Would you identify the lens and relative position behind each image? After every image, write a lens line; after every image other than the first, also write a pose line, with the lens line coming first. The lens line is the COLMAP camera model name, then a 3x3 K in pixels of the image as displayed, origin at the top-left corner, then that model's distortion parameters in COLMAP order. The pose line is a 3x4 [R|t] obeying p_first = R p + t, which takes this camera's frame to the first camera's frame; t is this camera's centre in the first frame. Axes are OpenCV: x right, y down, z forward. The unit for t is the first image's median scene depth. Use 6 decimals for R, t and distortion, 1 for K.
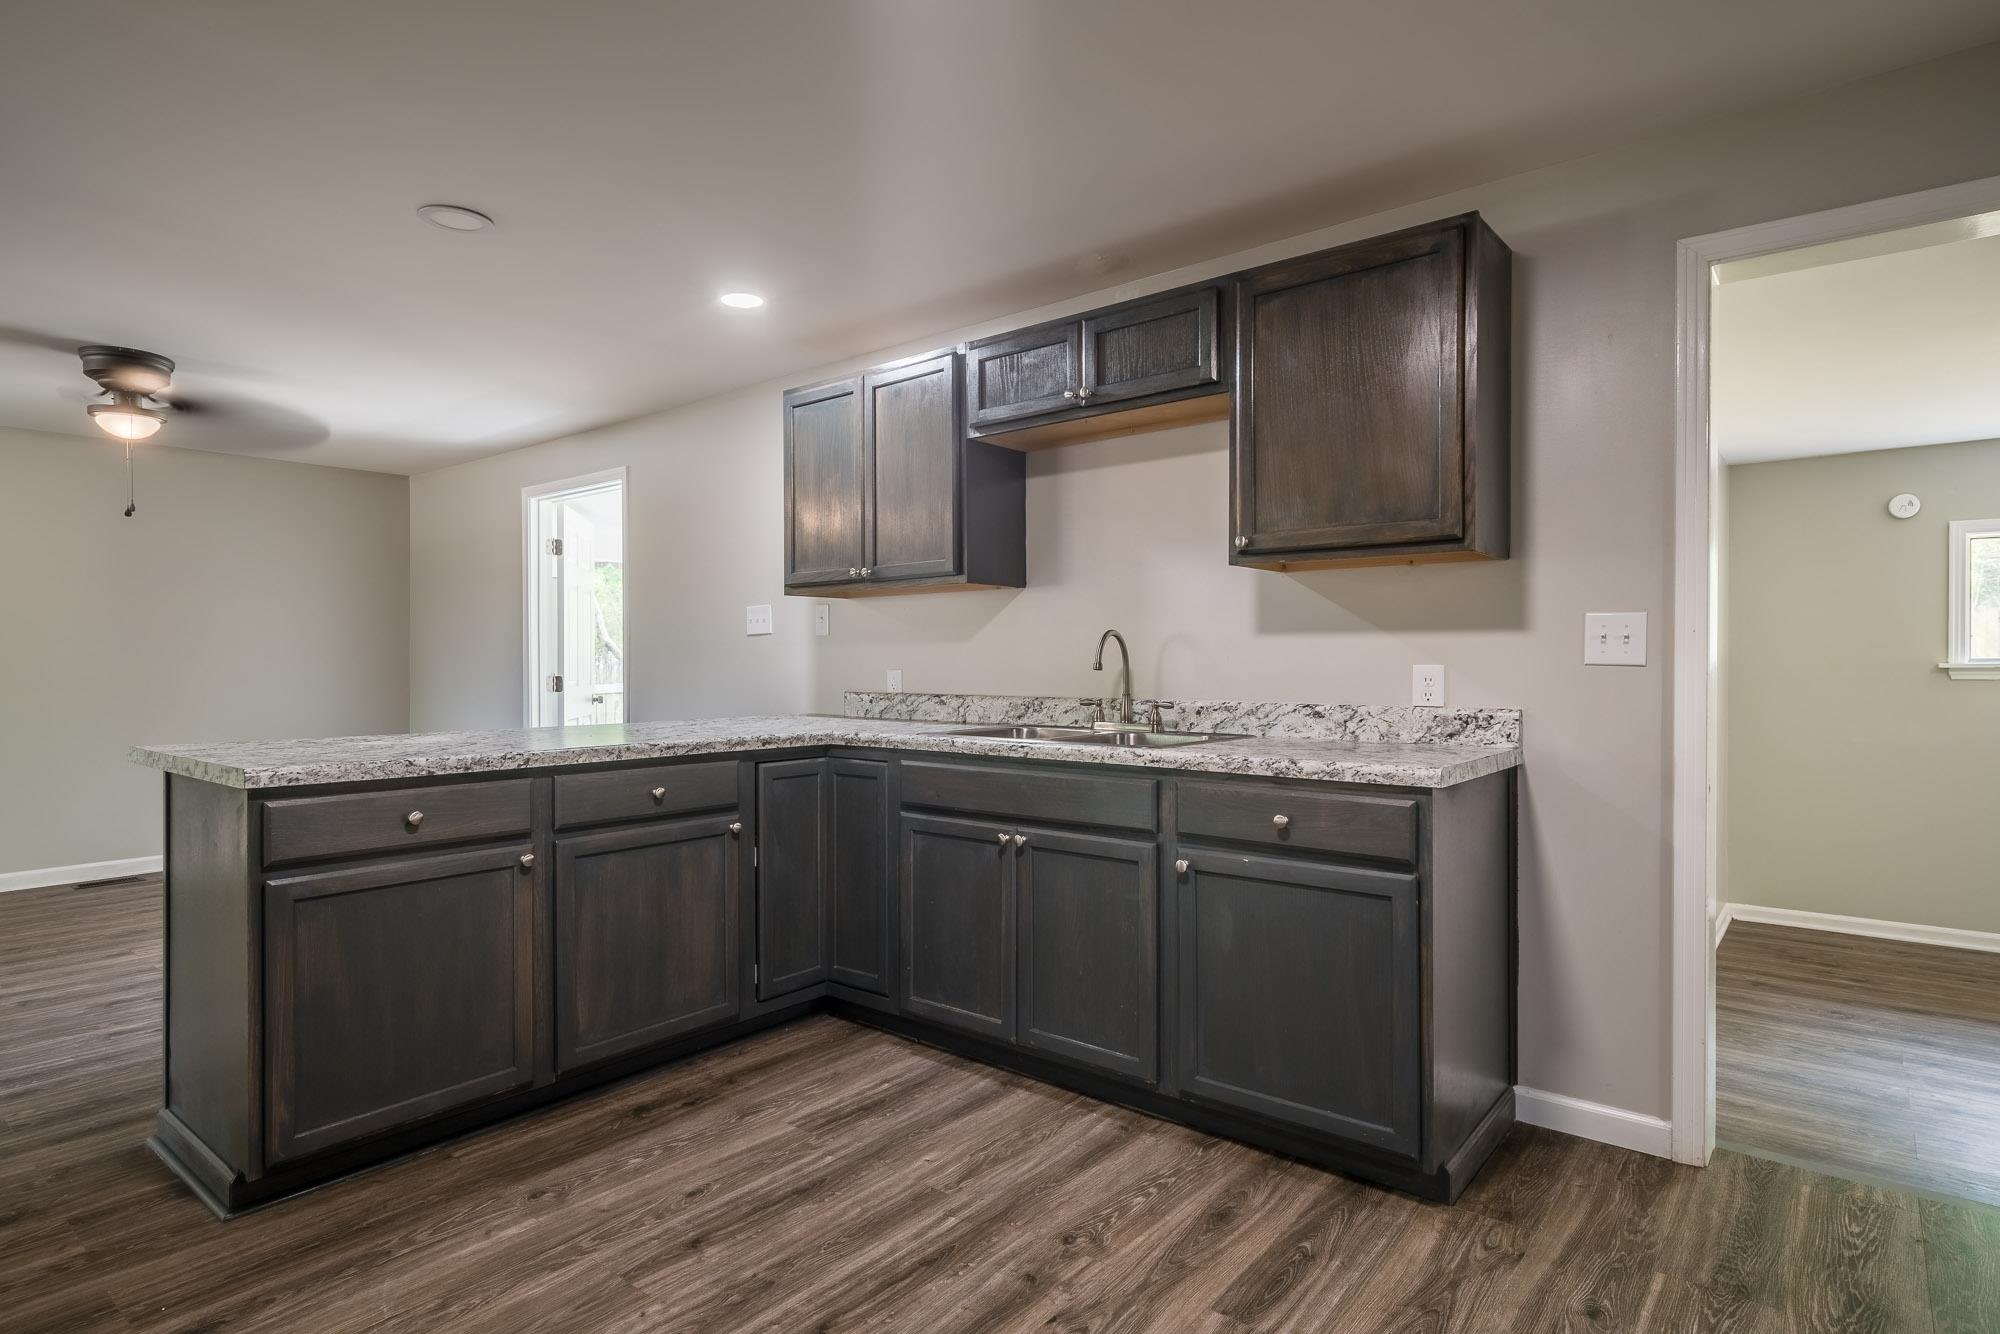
lens RADIAL K [[1062.6, 0, 1000.1], [0, 1062.6, 666.6], [0, 0, 1]] dist [0.004463, 0.000728]
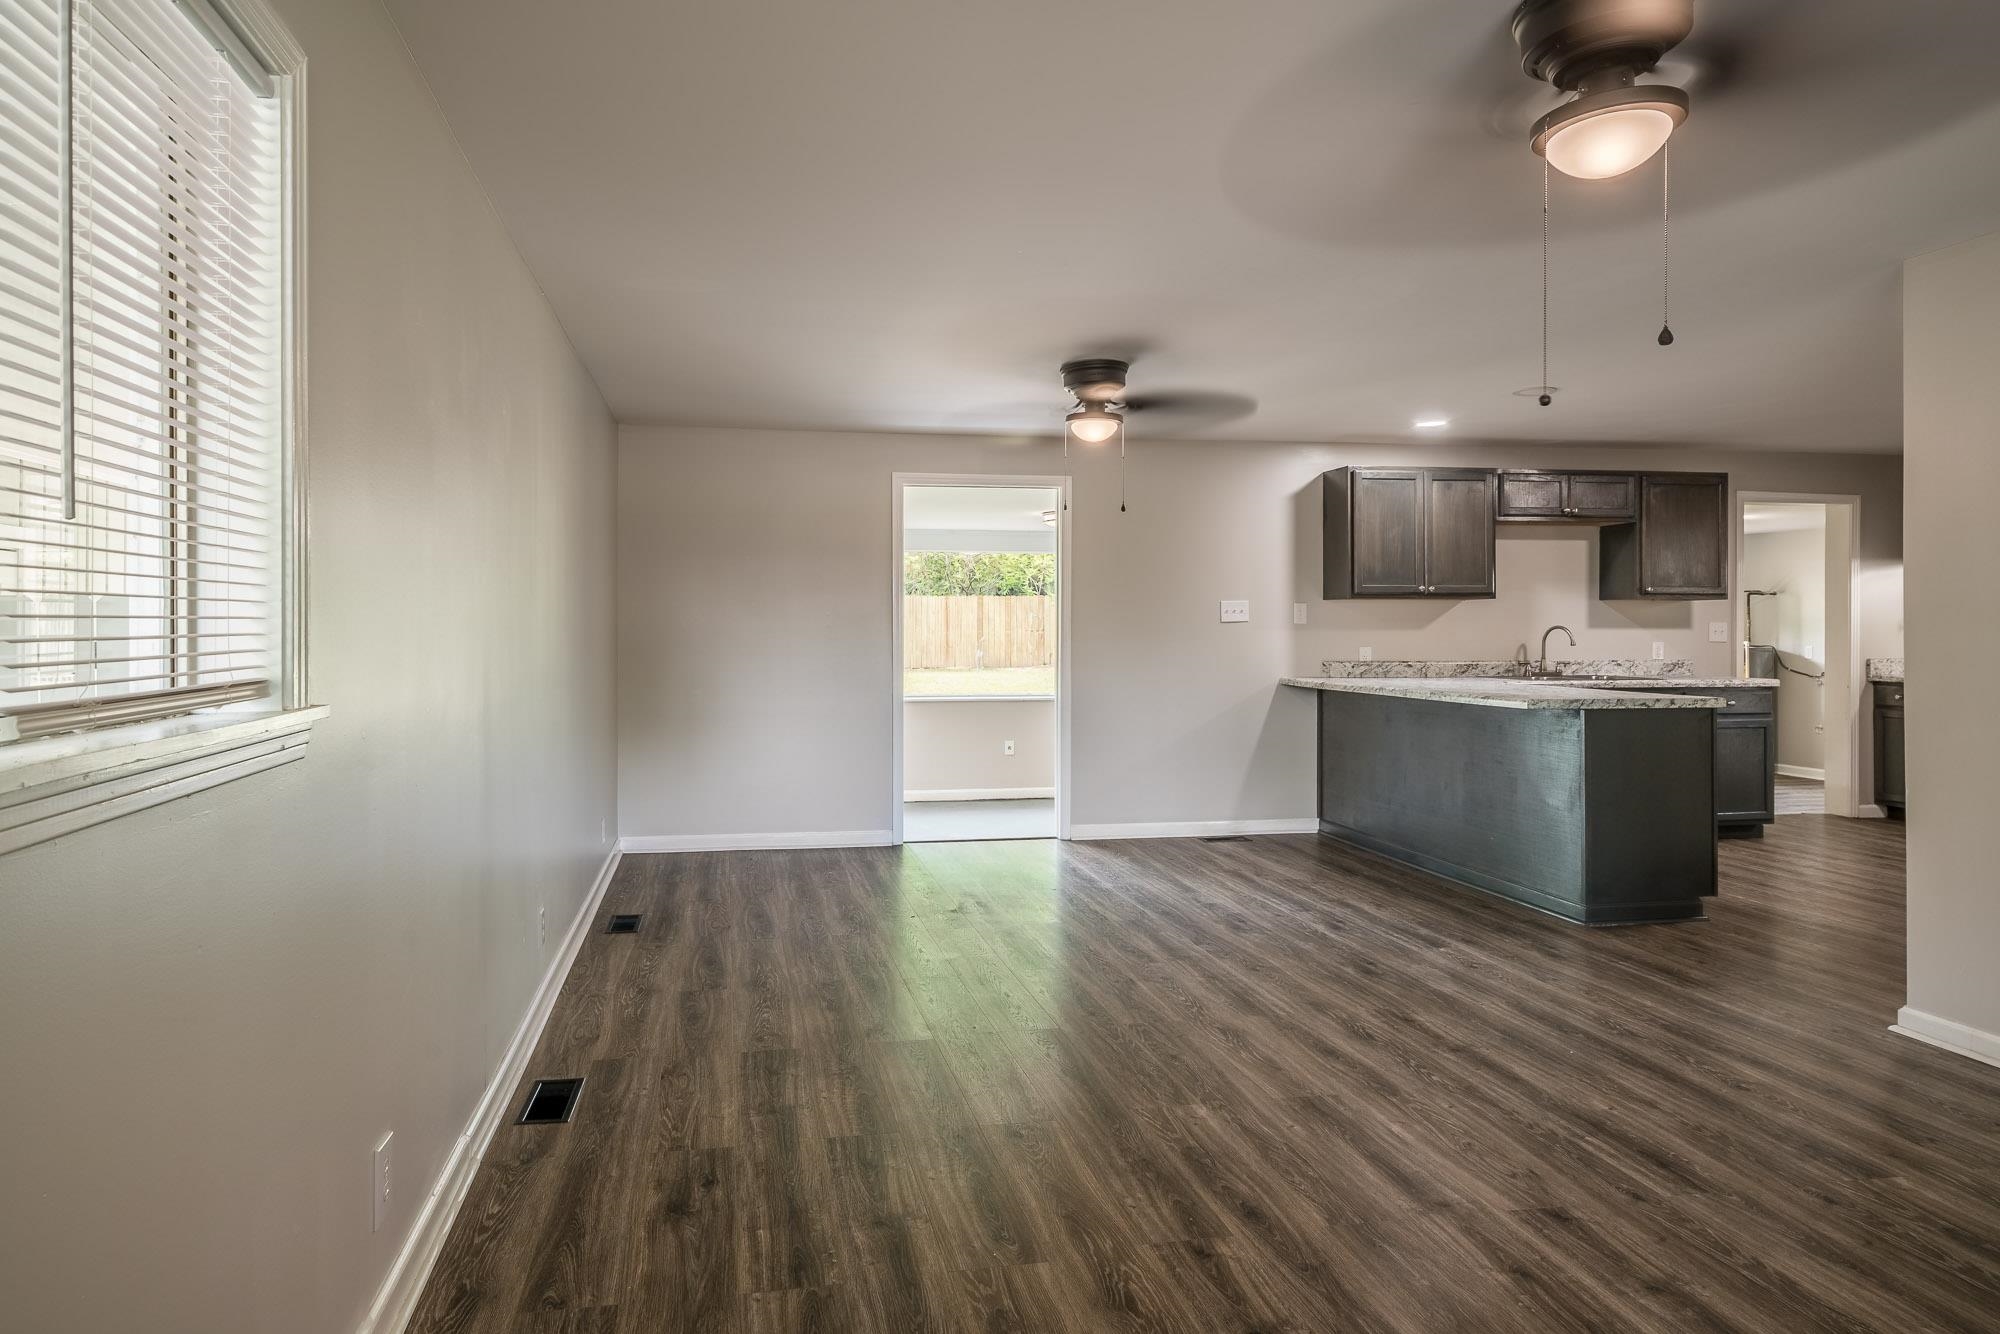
lens RADIAL K [[1150.0, 0, 908.0], [0, 1150.0, 627.7], [0, 0, 1]] dist [0.004773, 0.001015]
pose [[0.669137, 0.000489, 0.743139, -2.567918], [0.003922, 0.999984, -0.004189, -0.028751], [-0.743129, 0.005718, 0.669124, 0.497342]]
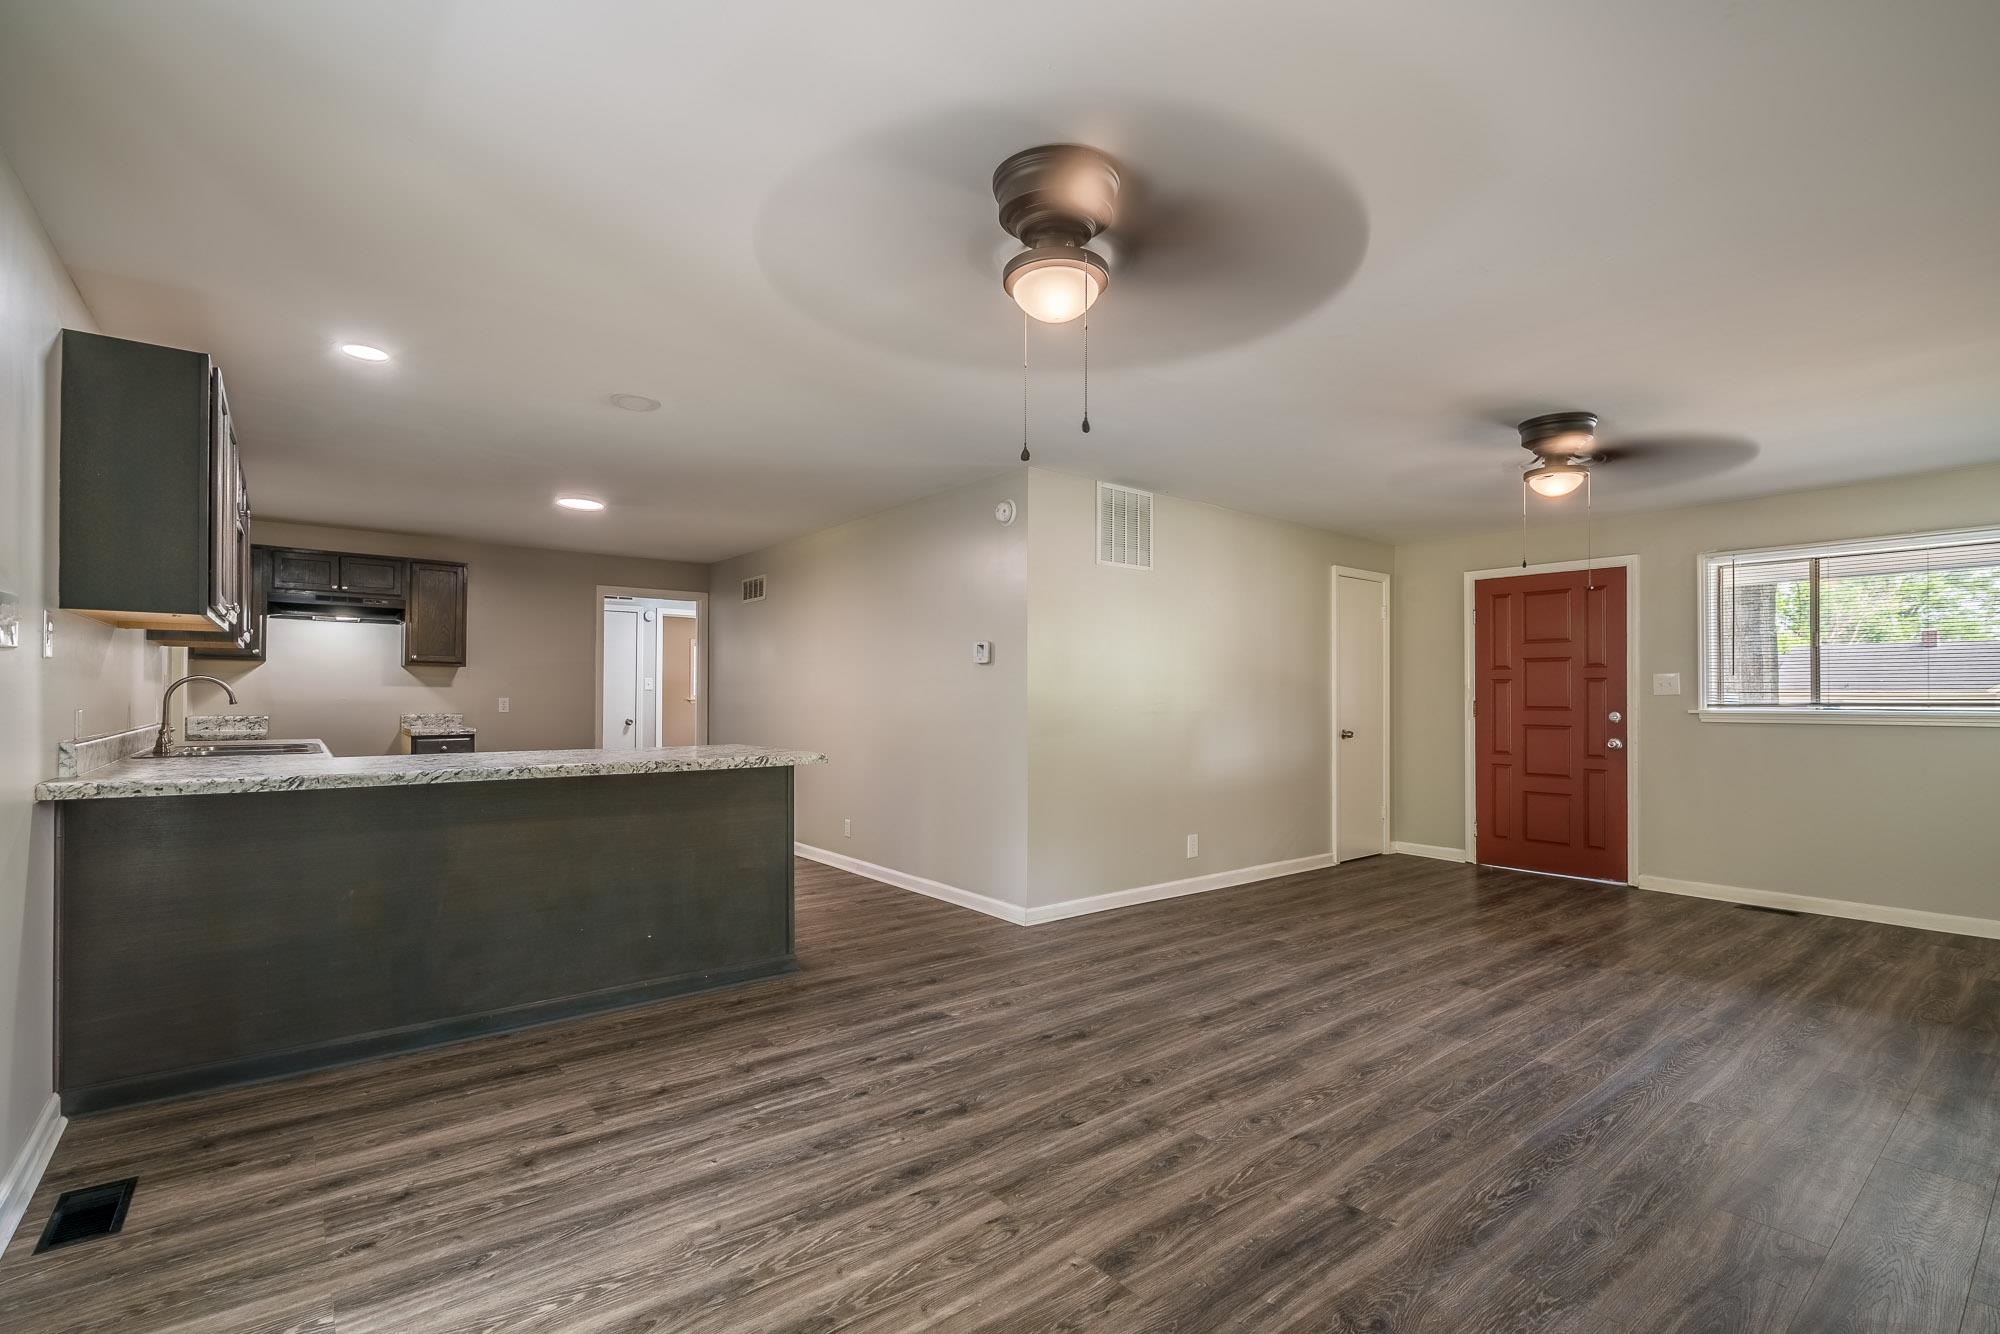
lens RADIAL K [[911.2, 0, 990.8], [0, 911.2, 685.5], [0, 0, 1]] dist [-0.002667, 0.000856]
pose [[-0.976938, 0.000650, 0.213522, -1.252094], [-0.001309, 0.999958, -0.009030, -0.012608], [-0.213519, -0.009102, -0.976896, 2.115668]]
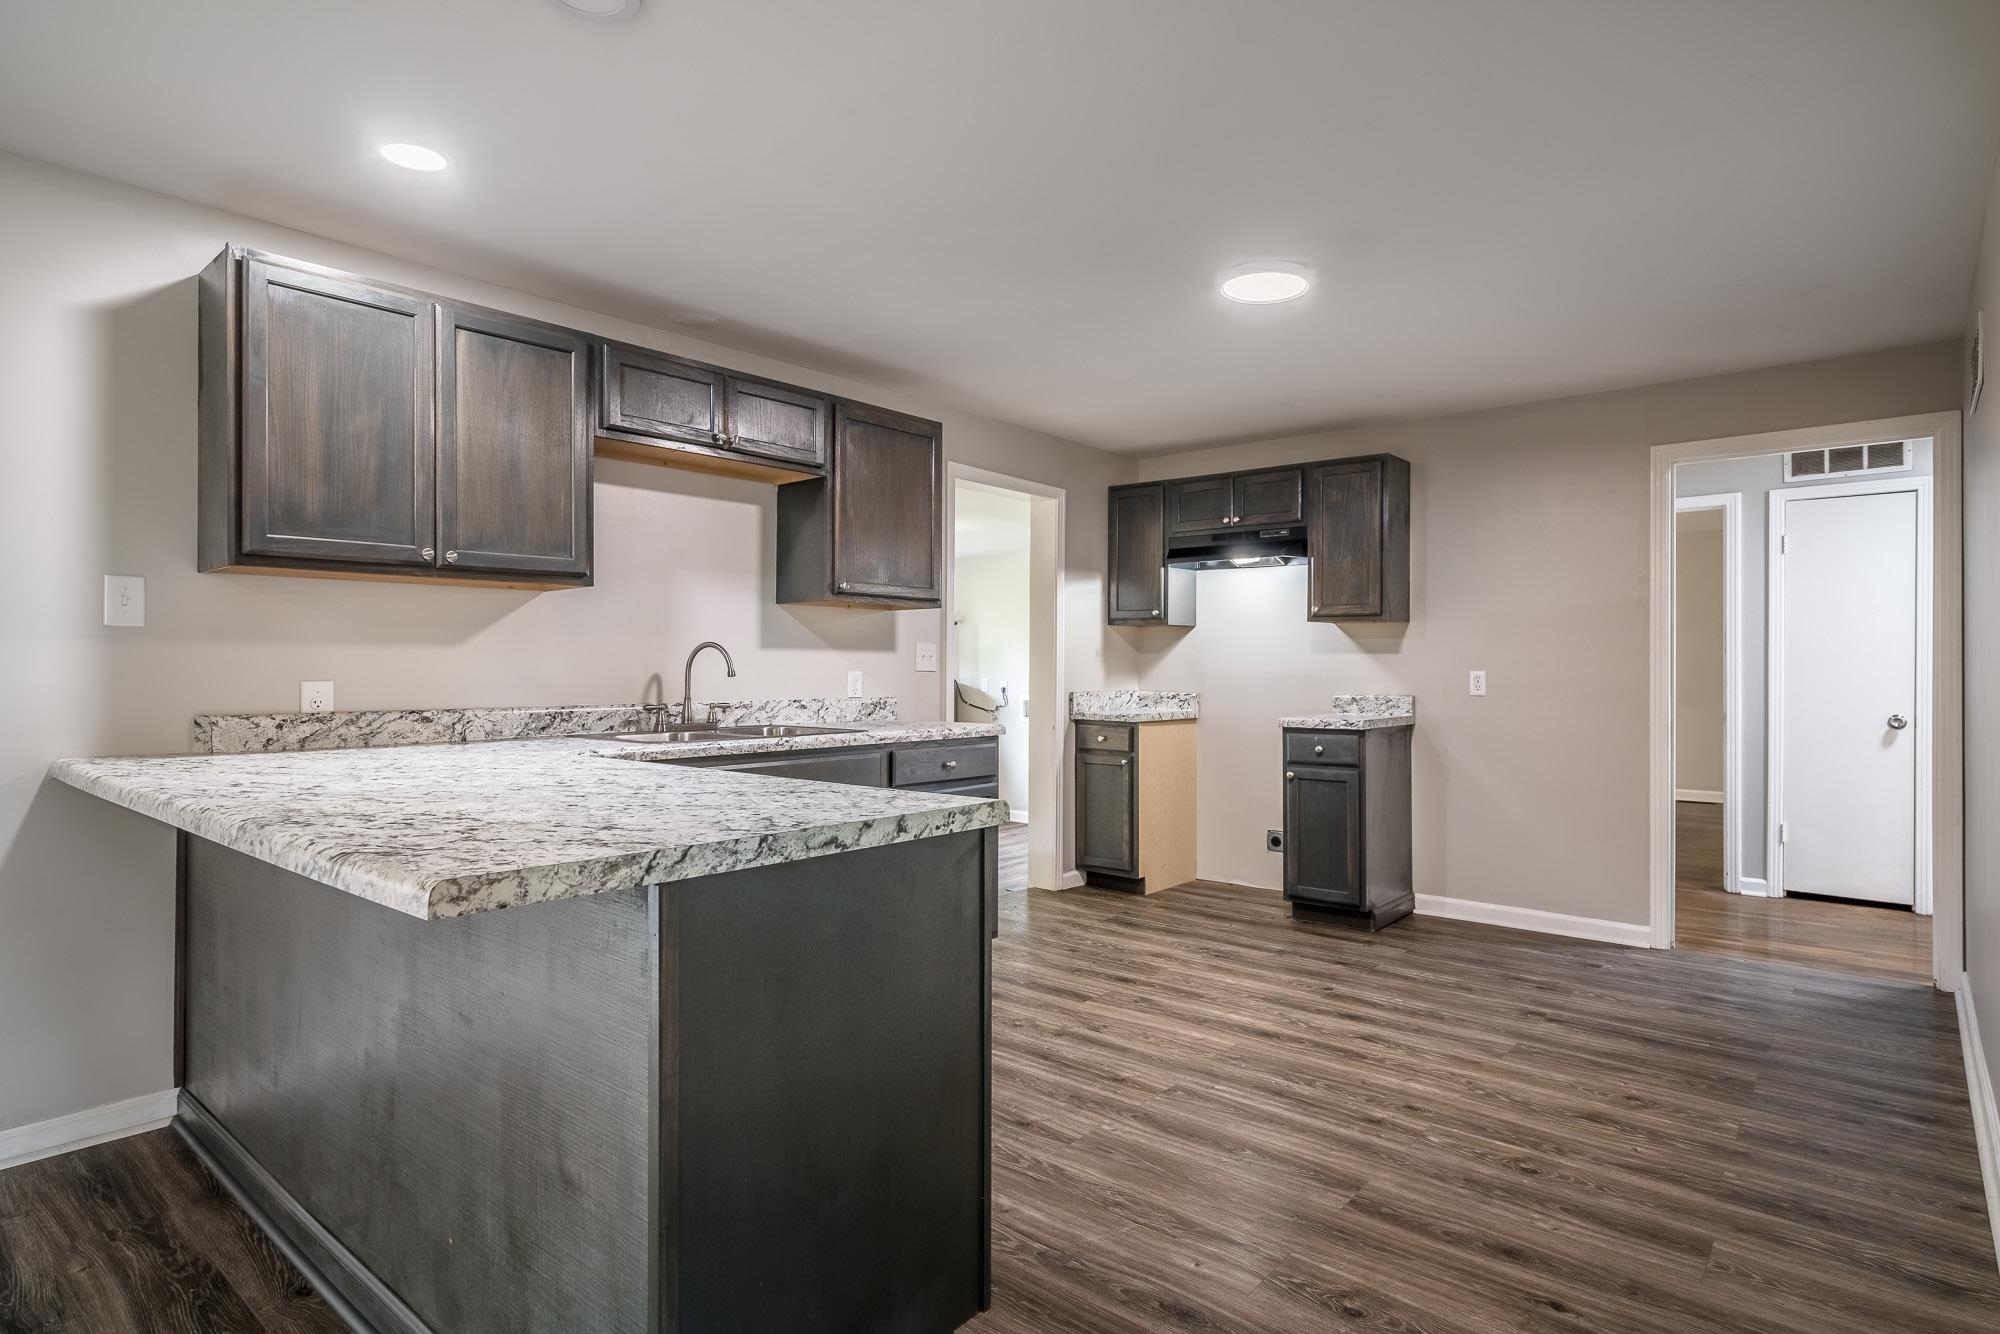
lens RADIAL K [[1055.3, 0, 992.6], [0, 1055.3, 660.1], [0, 0, 1]] dist [0.004496, 0.001251]
pose [[0.020461, 0.007757, 0.999761, -1.134986], [0.002834, 0.999965, -0.007817, -0.005614], [-0.999787, 0.002993, 0.020439, 0.732391]]
